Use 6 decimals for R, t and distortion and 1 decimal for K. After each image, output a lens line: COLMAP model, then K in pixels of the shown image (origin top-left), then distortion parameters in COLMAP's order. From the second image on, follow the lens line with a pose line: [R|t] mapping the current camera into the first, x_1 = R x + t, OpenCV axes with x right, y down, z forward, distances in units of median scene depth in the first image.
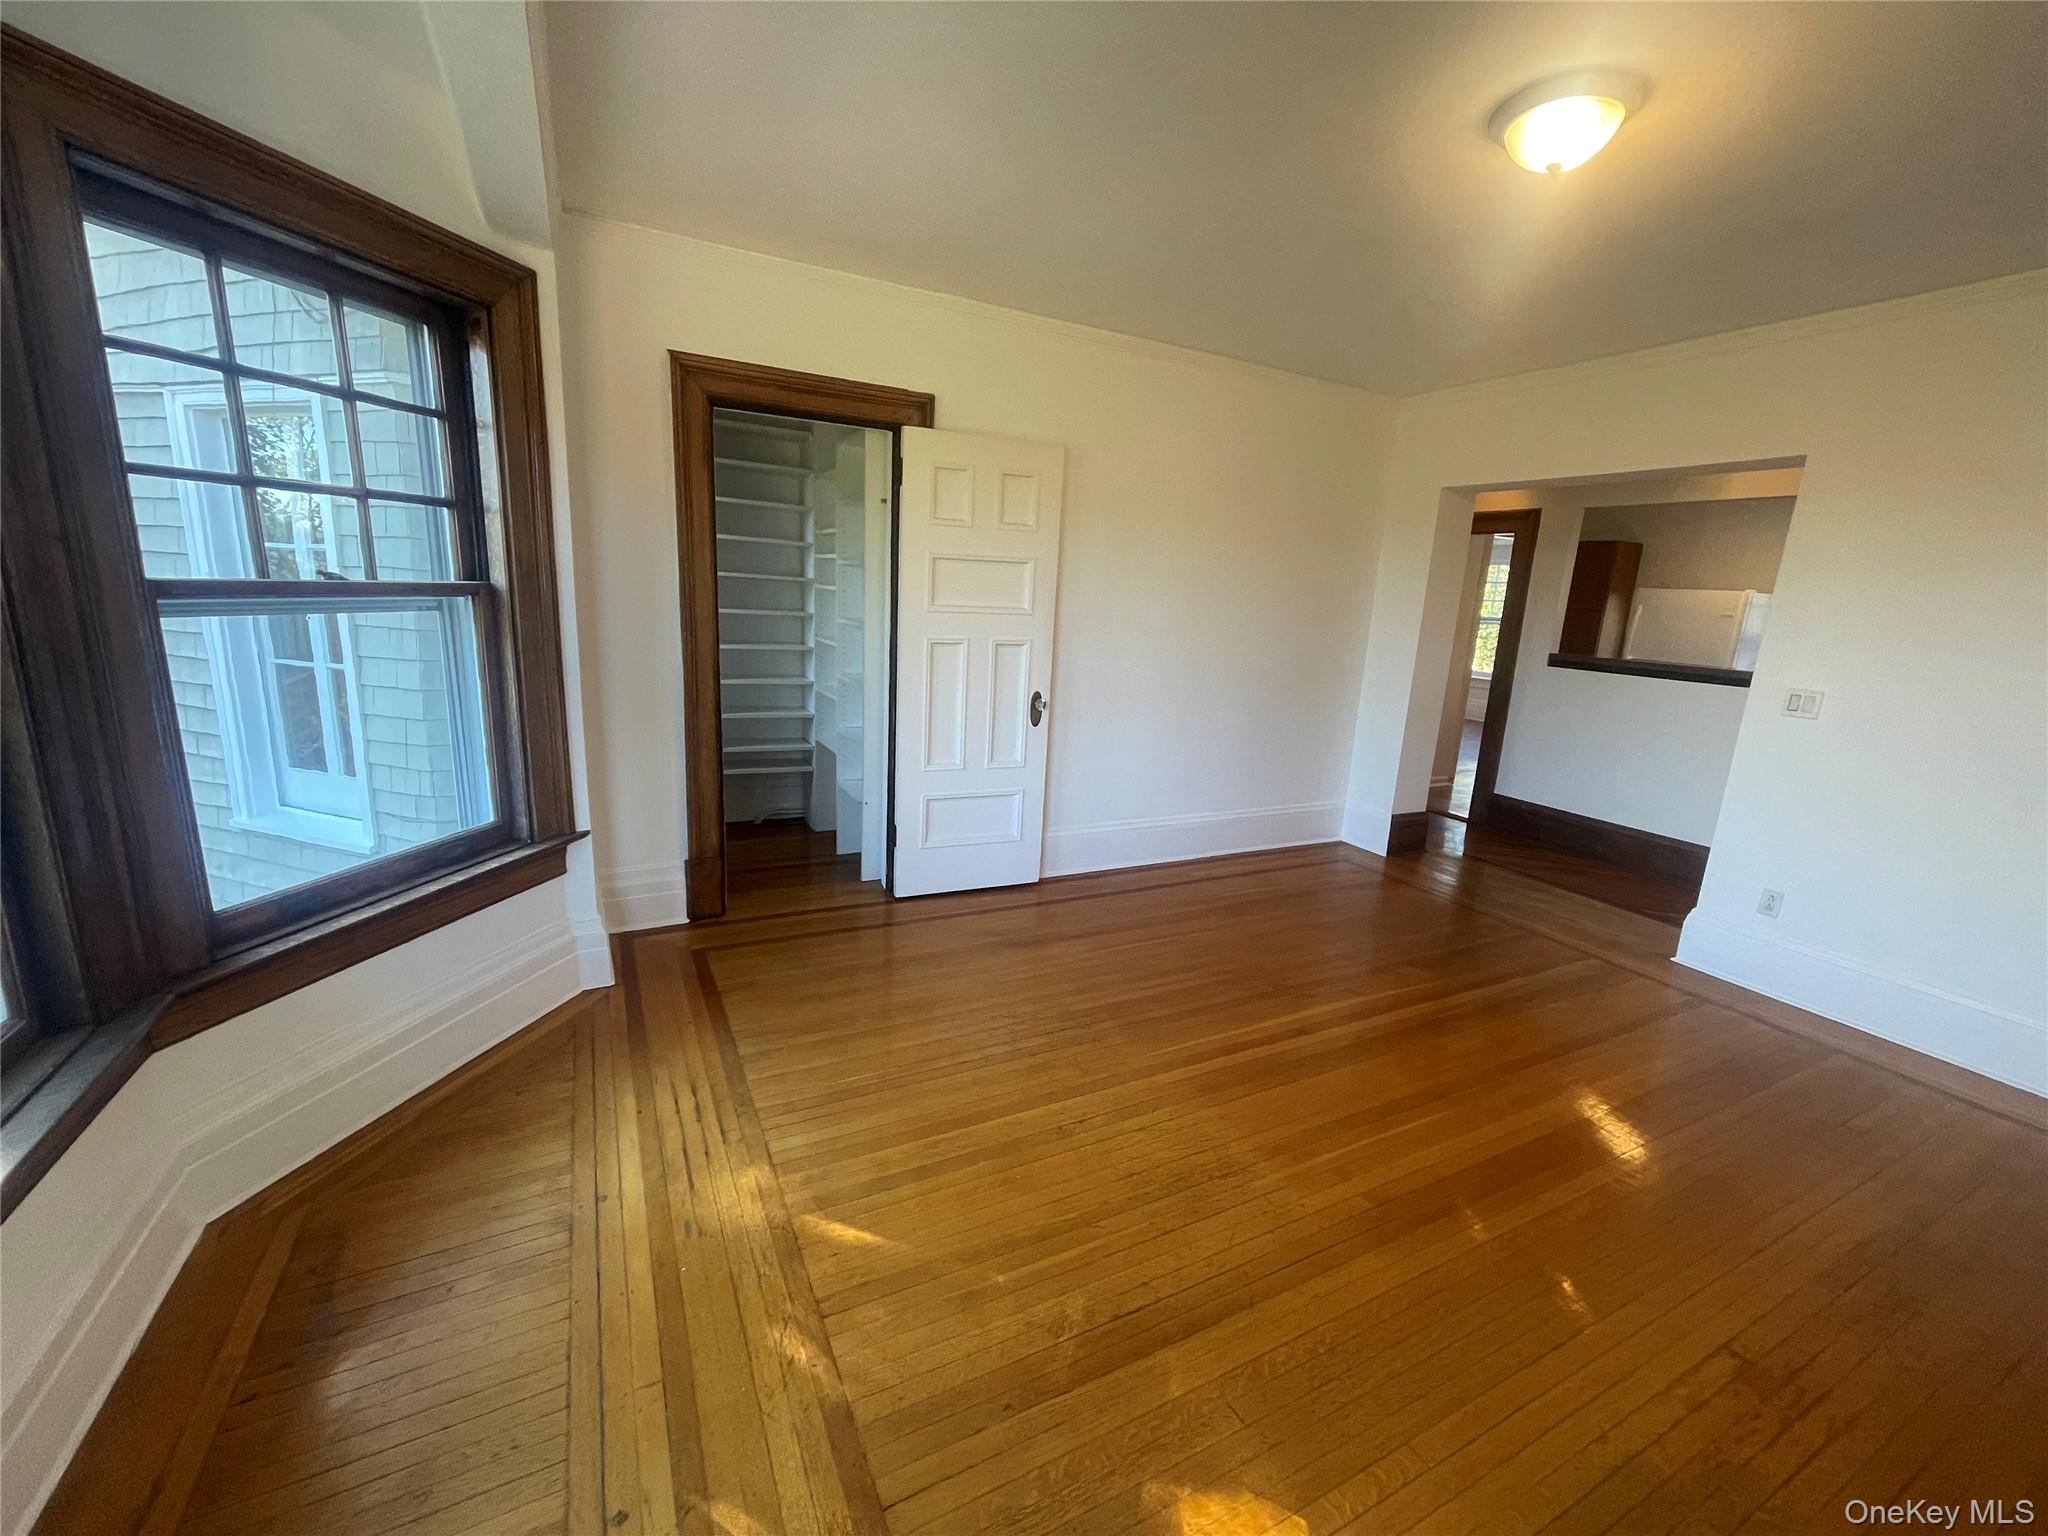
lens RADIAL K [[832.8, 0, 1022.7], [0, 832.8, 768.9], [0, 0, 1]] dist [-0.001646, -0.000033]
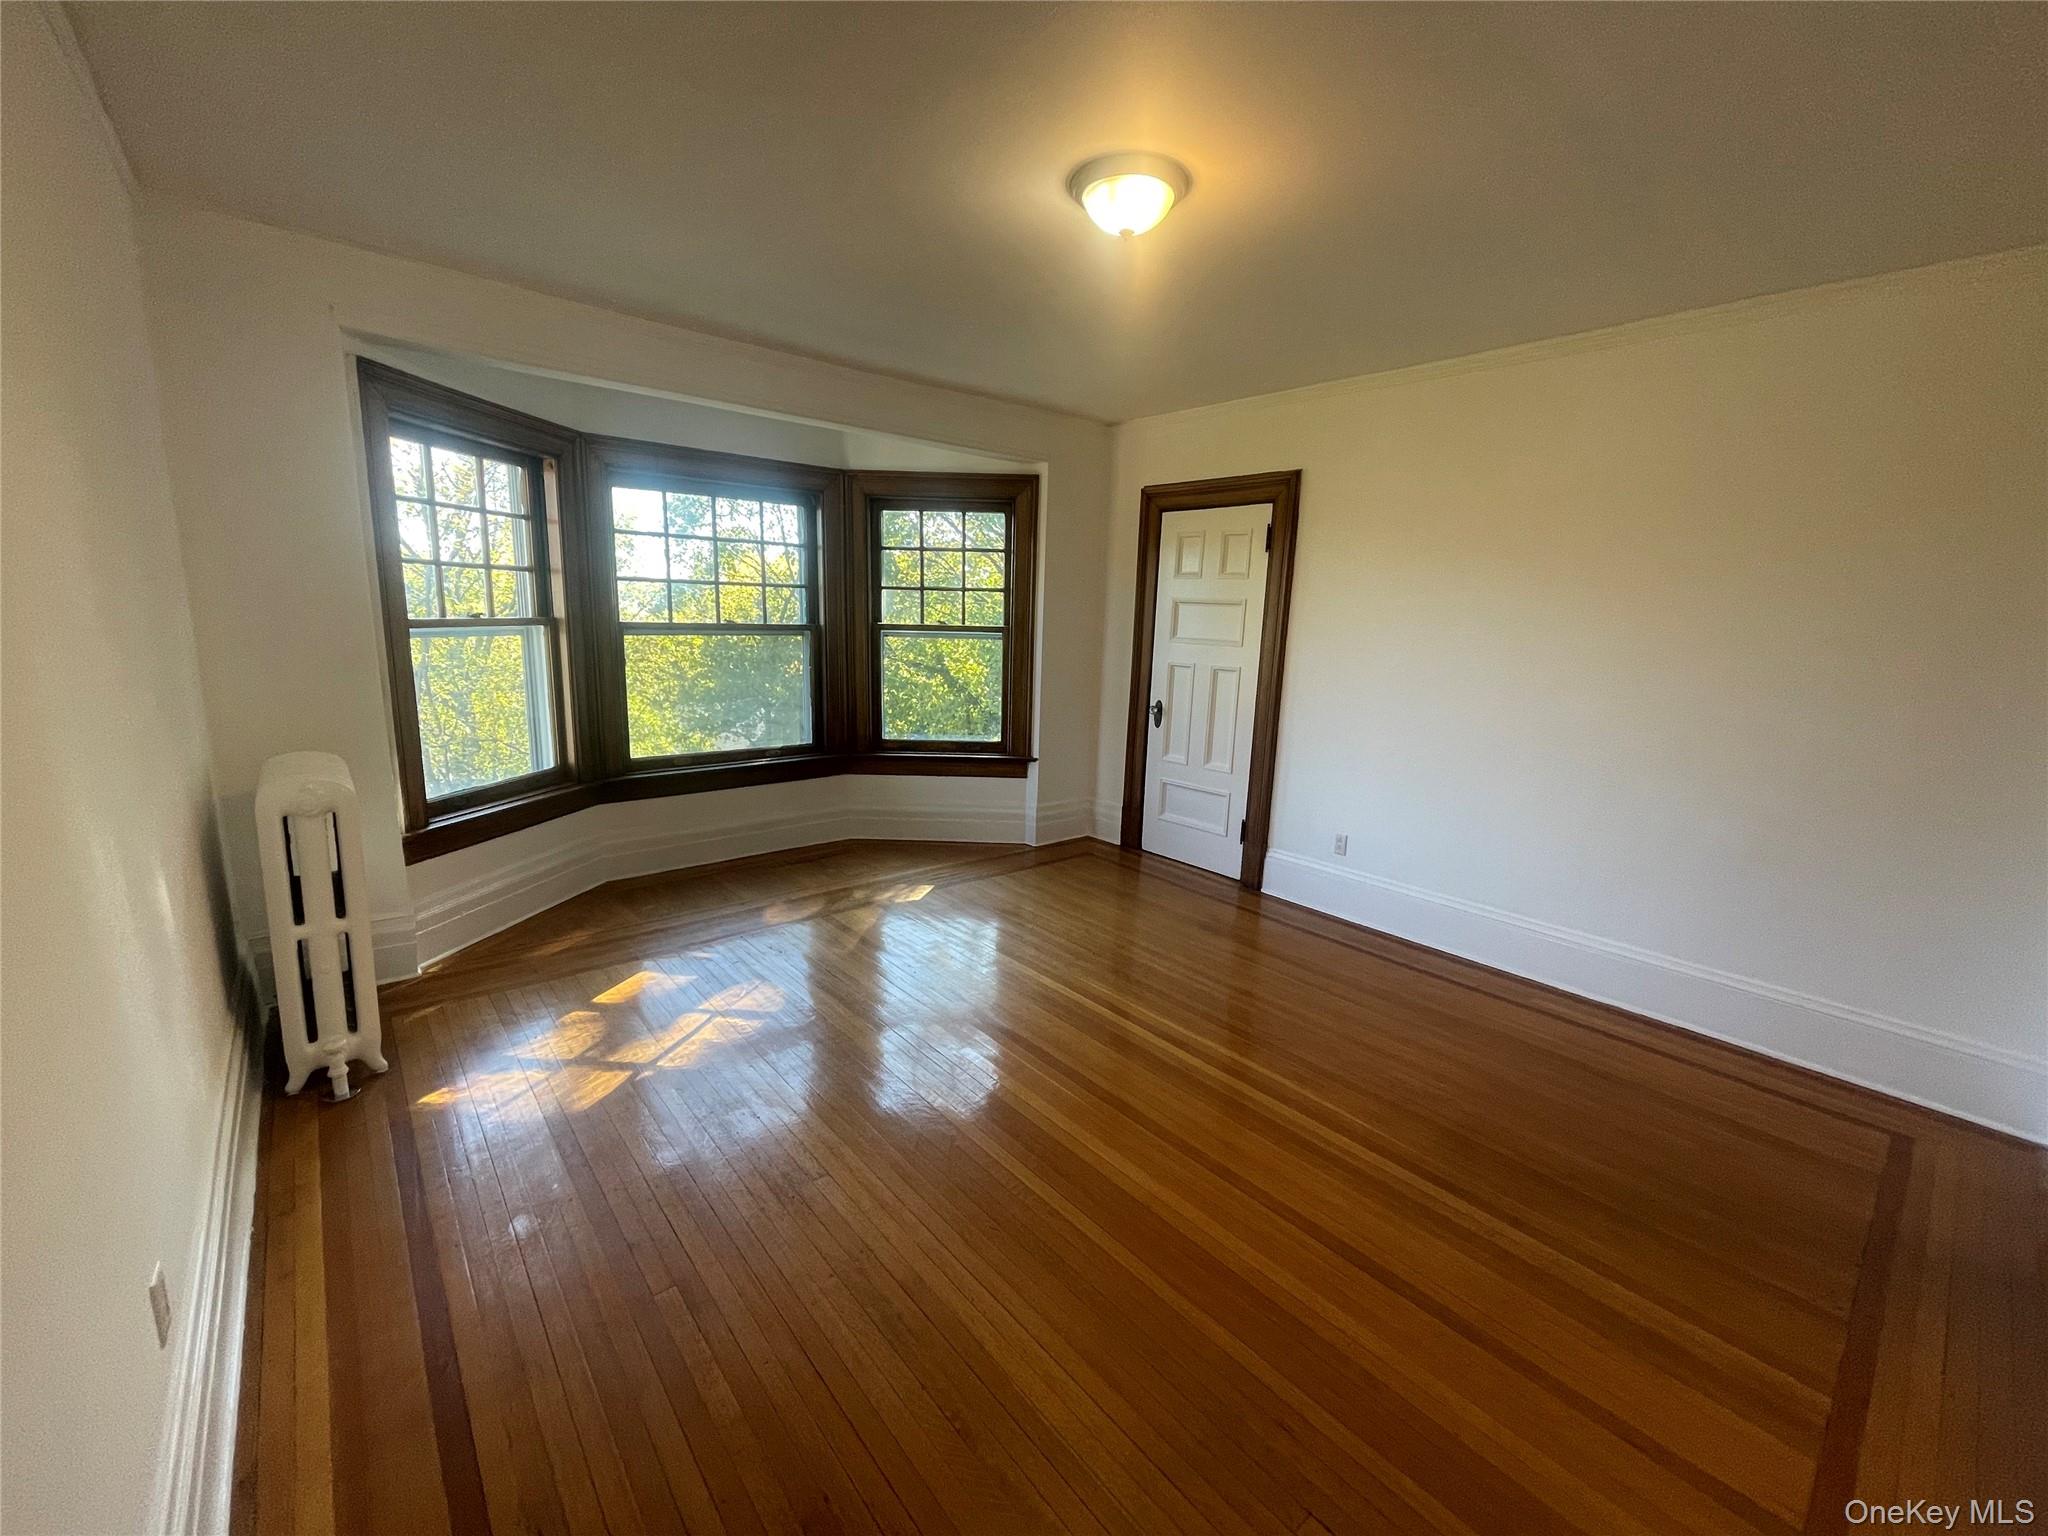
lens RADIAL K [[832.8, 0, 1034.0], [0, 832.8, 772.9], [0, 0, 1]] dist [-0.001646, -0.000033]
pose [[0.240413, 0.151983, -0.958698, 1.277955], [-0.229172, 0.968632, 0.096088, -0.071731], [0.943229, 0.196606, 0.267702, 0.506472]]
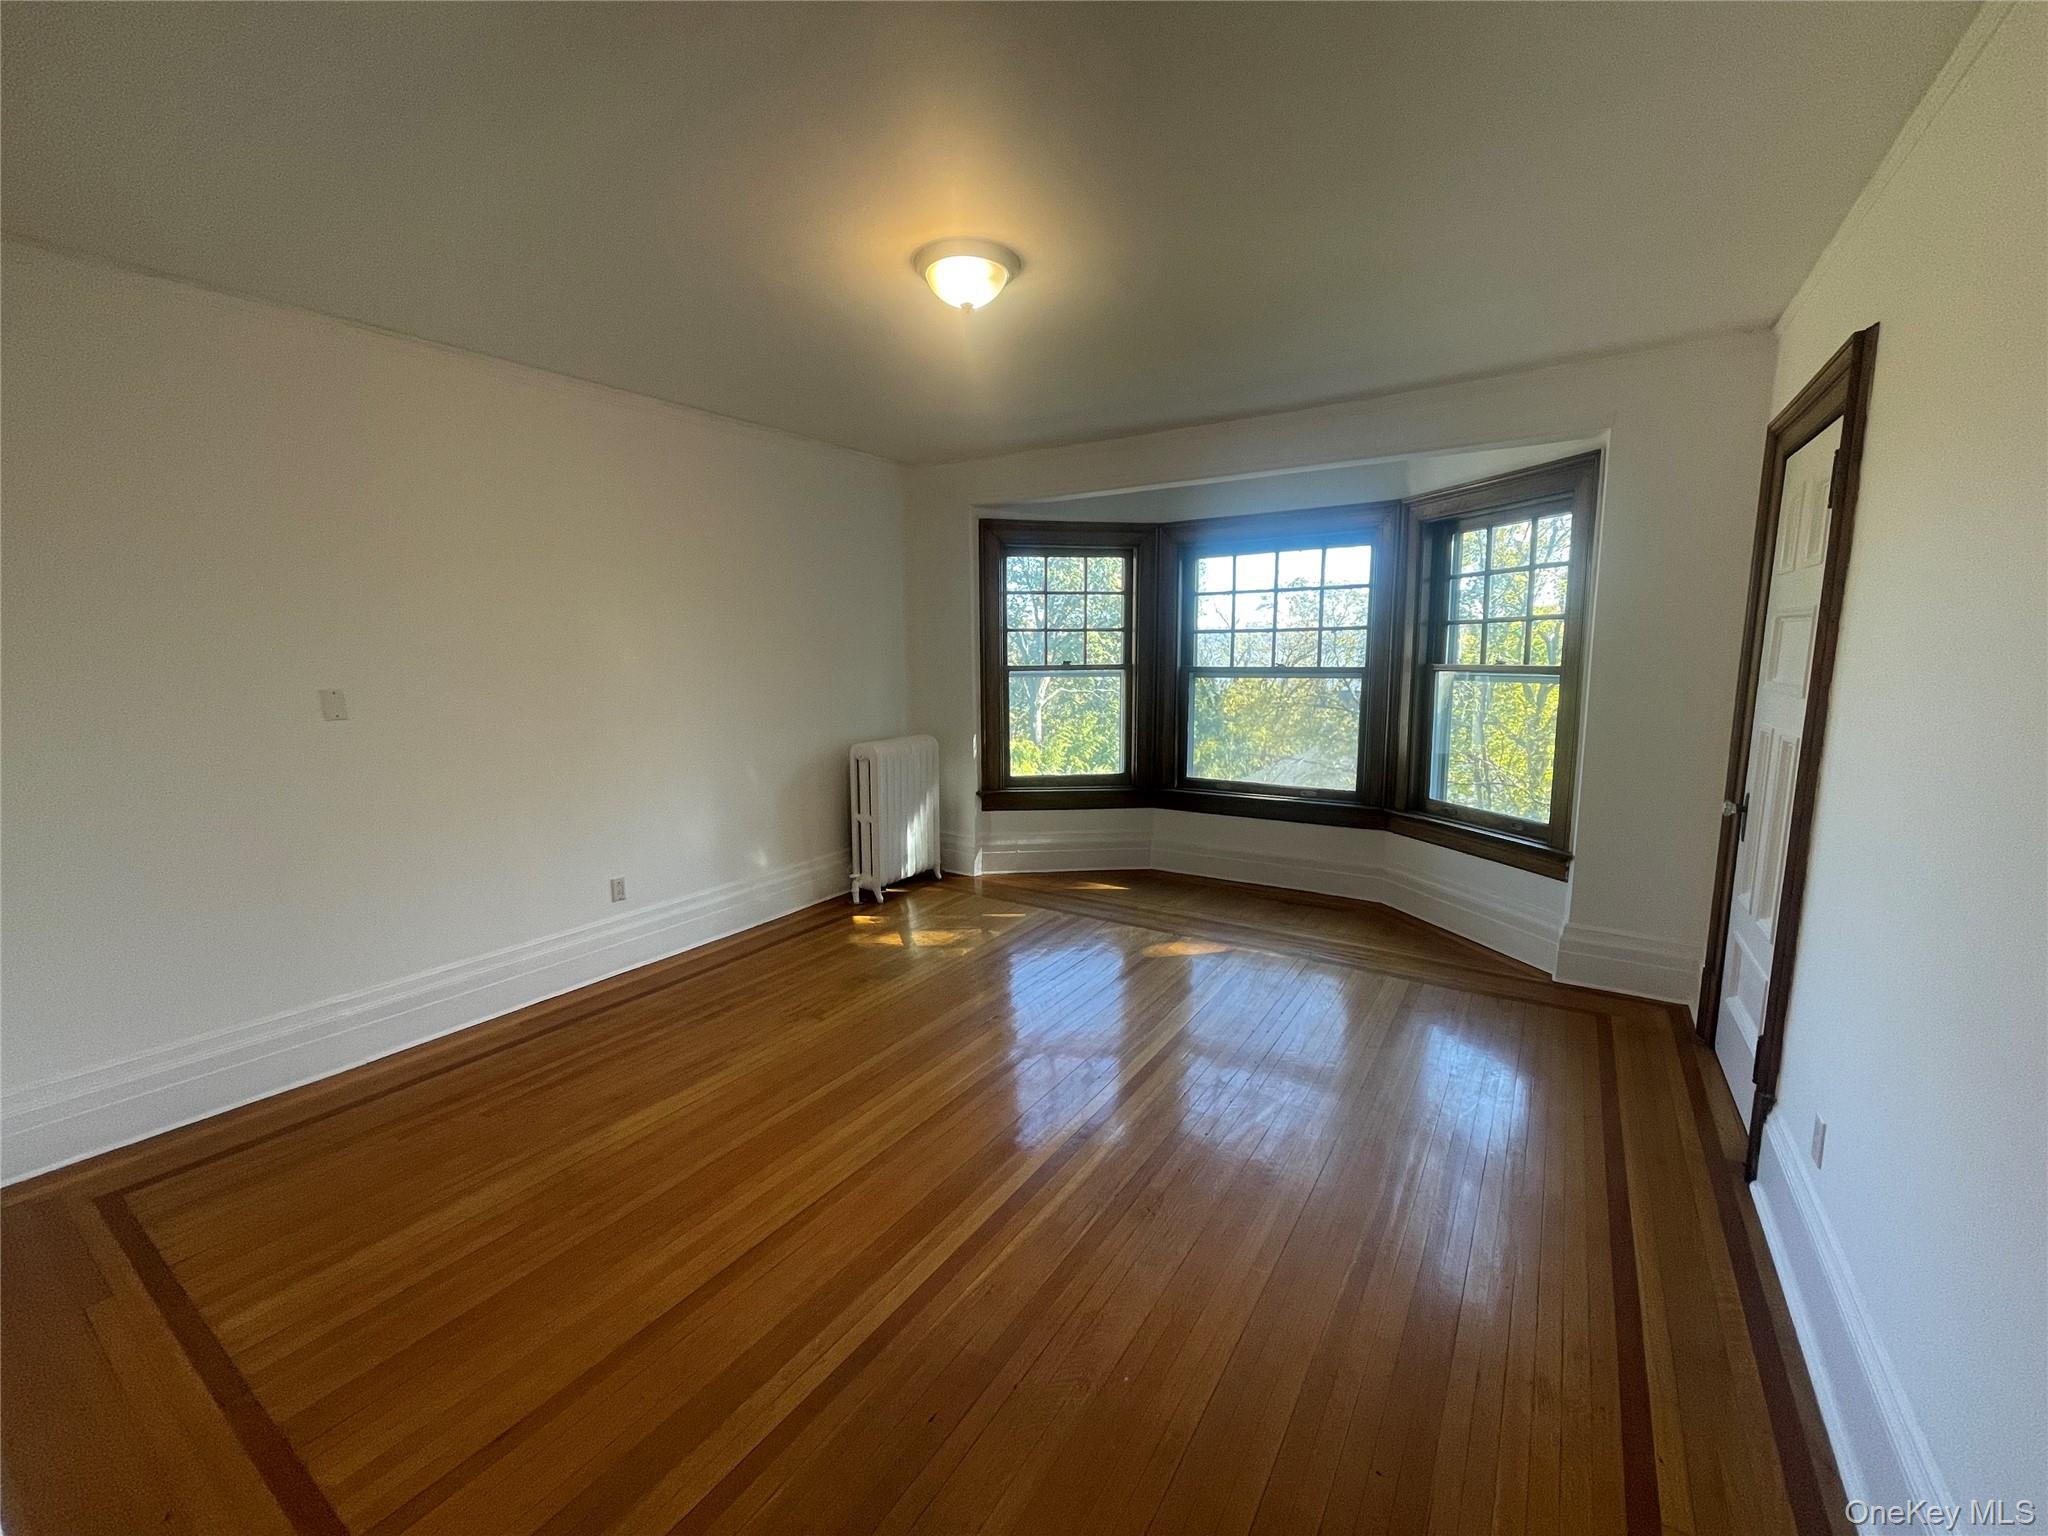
lens RADIAL K [[832.8, 0, 1013.9], [0, 832.8, 767.1], [0, 0, 1]] dist [-0.001646, -0.000033]
pose [[-0.871189, 0.036993, -0.489551, 0.859297], [-0.131382, 0.943221, 0.305078, -0.336007], [0.473041, 0.330099, -0.816864, 1.610252]]
